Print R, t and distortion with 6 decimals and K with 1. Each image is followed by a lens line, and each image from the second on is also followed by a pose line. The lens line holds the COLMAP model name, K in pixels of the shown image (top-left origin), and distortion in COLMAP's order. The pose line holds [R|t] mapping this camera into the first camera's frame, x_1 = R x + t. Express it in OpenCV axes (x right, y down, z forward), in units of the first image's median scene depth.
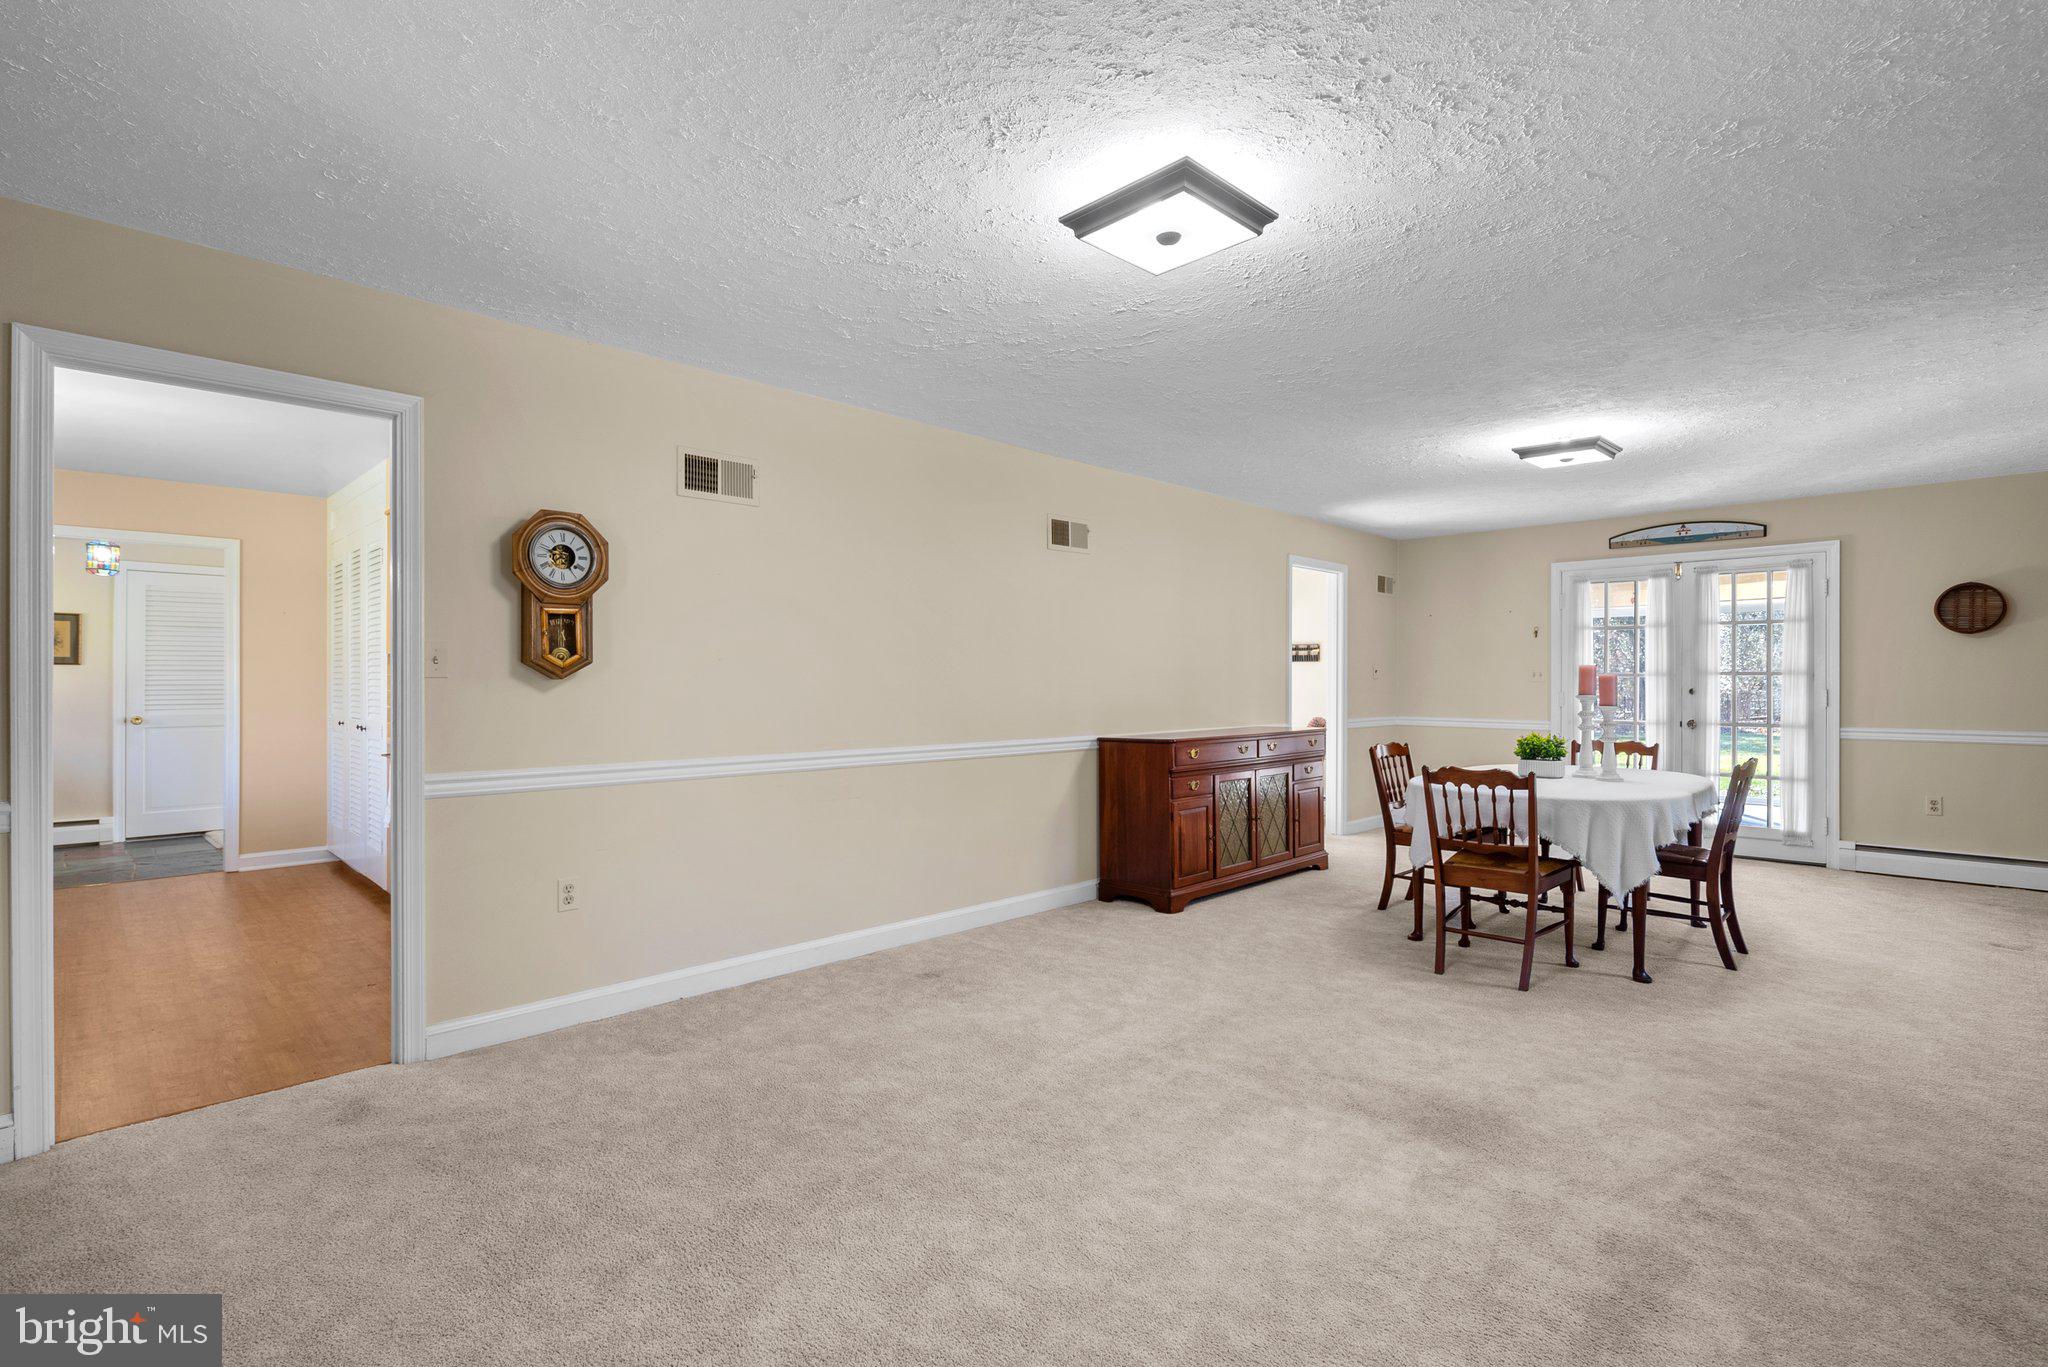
lens RADIAL K [[947.1, 0, 1023.3], [0, 947.1, 672.6], [0, 0, 1]] dist [-0.000142, -0.000024]
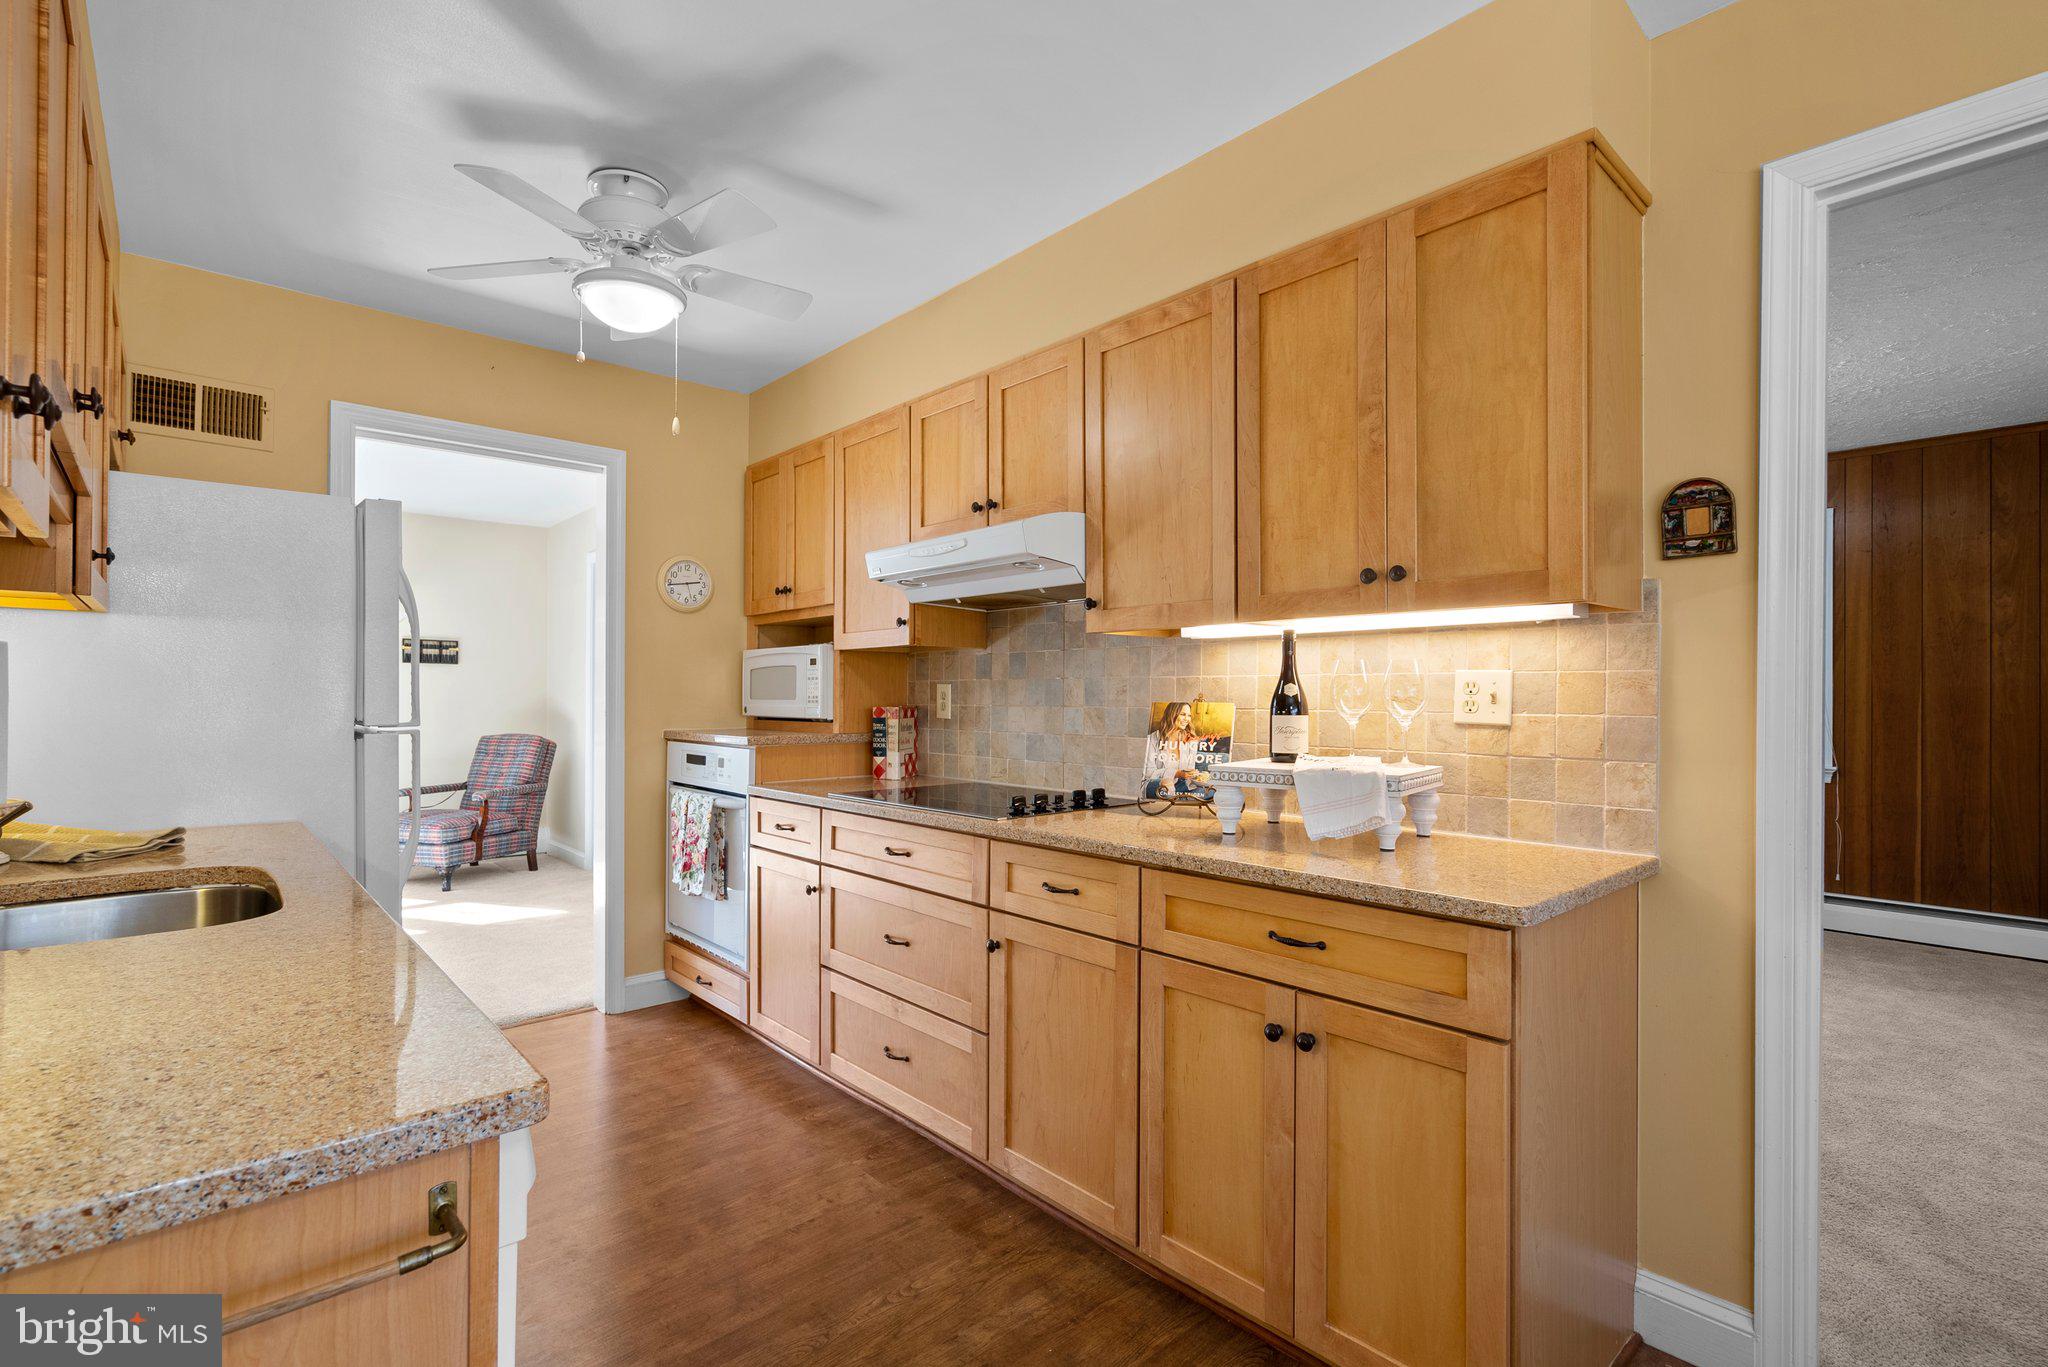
lens RADIAL K [[945.2, 0, 1024.0], [0, 945.2, 688.3], [0, 0, 1]] dist [-0.000815, 0.000333]
pose [[0.049901, 0.002503, 0.998751, -0.553564], [-0.009098, 0.999957, -0.002051, 0.007073], [-0.998713, -0.008985, 0.049922, 0.639166]]
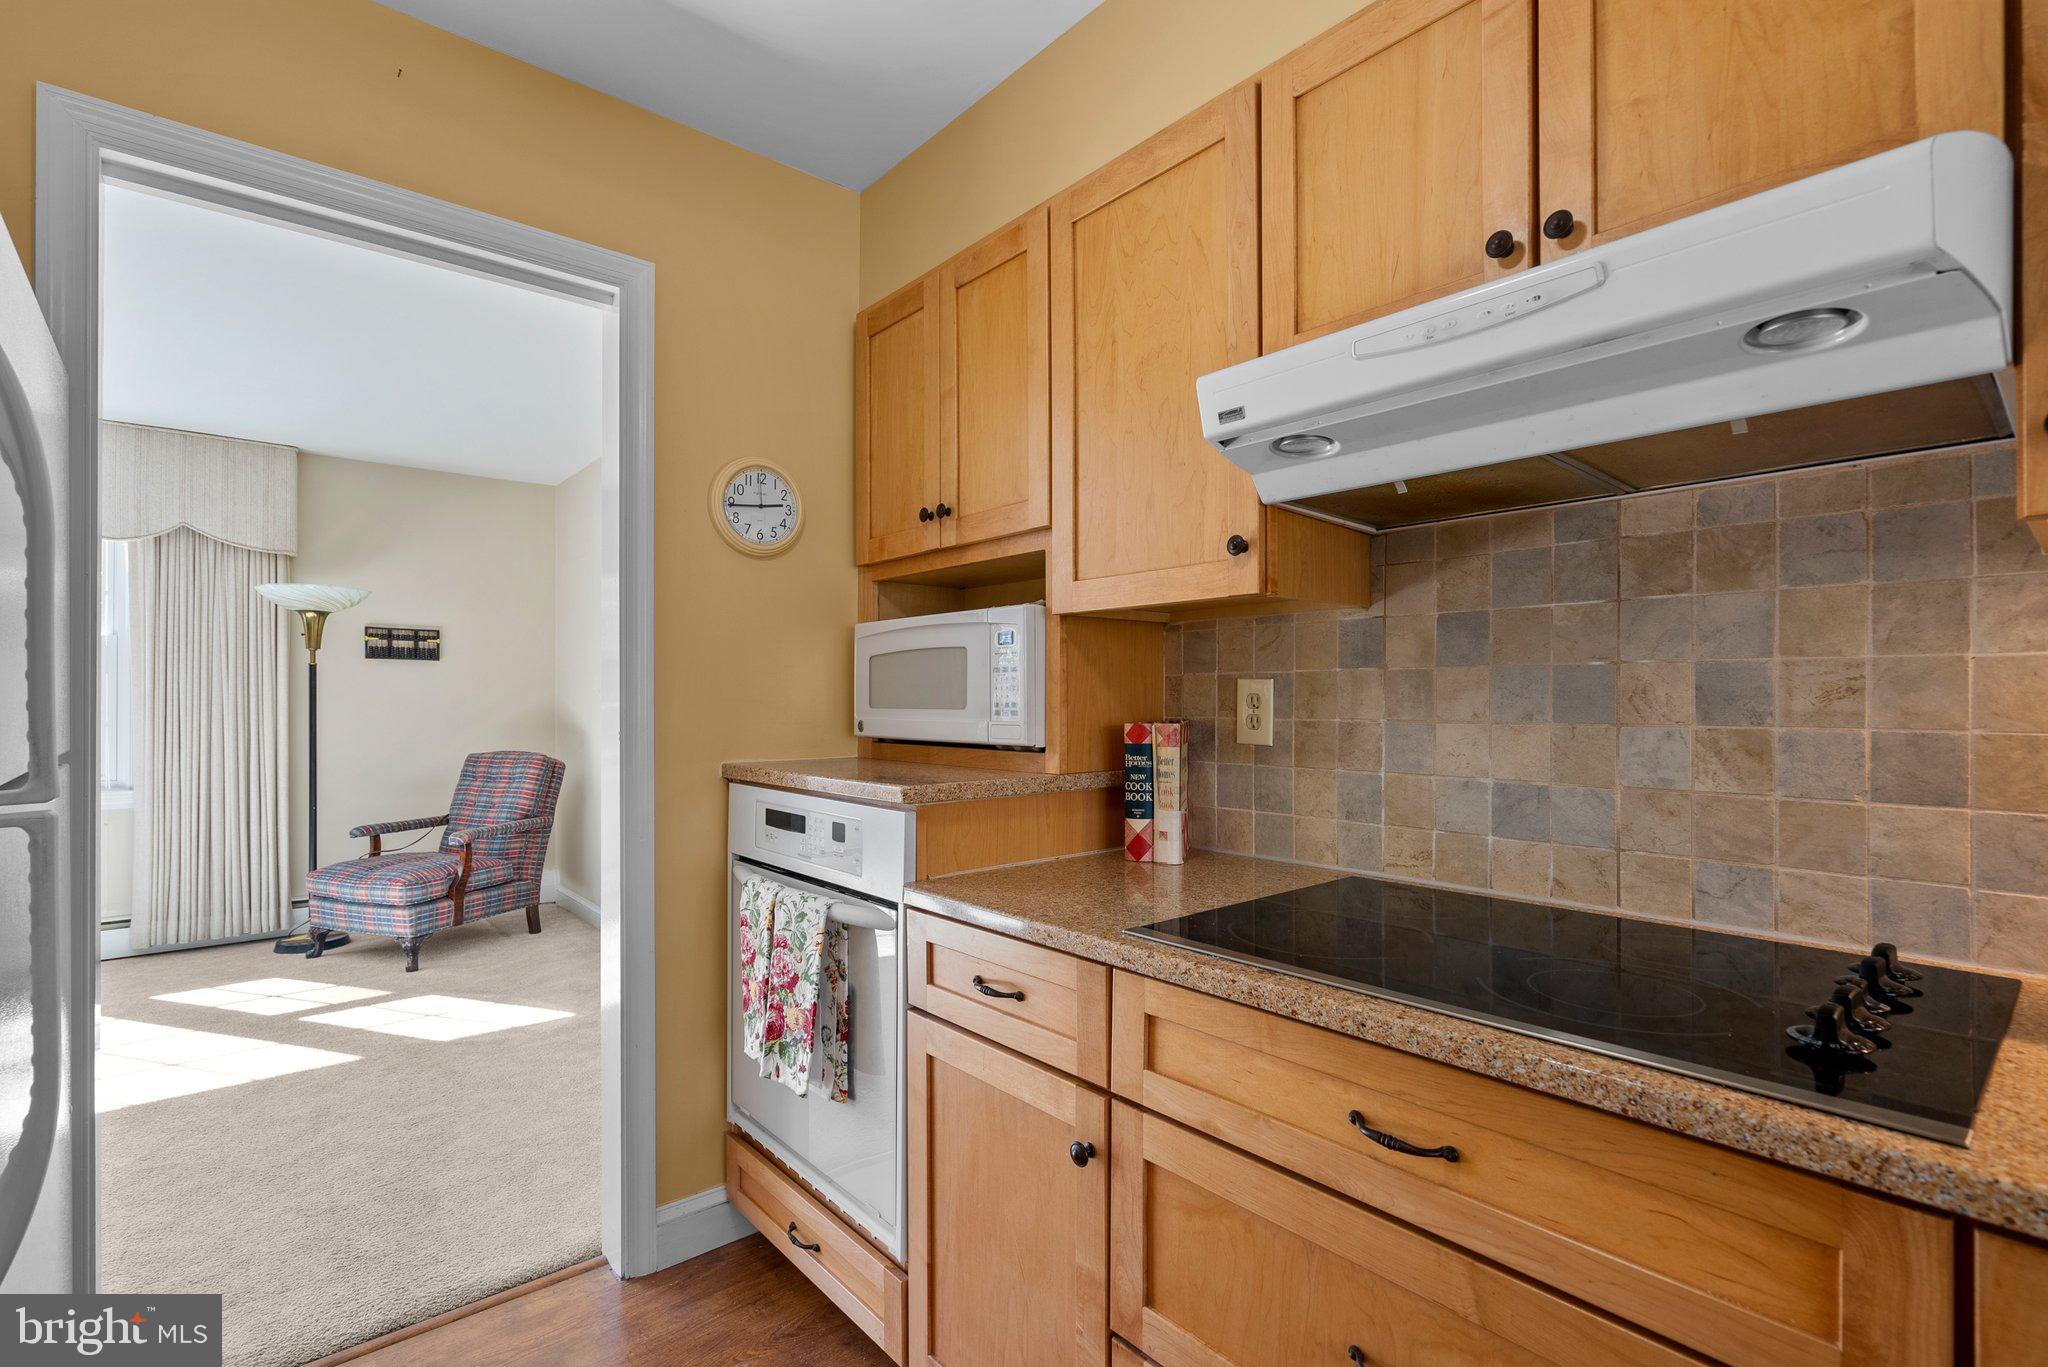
lens RADIAL K [[945.2, 0, 1024.0], [0, 945.2, 688.3], [0, 0, 1]] dist [-0.000815, 0.000333]
pose [[0.075475, 0.003800, 0.997140, -0.320744], [-0.004798, 0.999983, -0.003447, 0.008009], [-0.997136, -0.004524, 0.075492, 0.752020]]
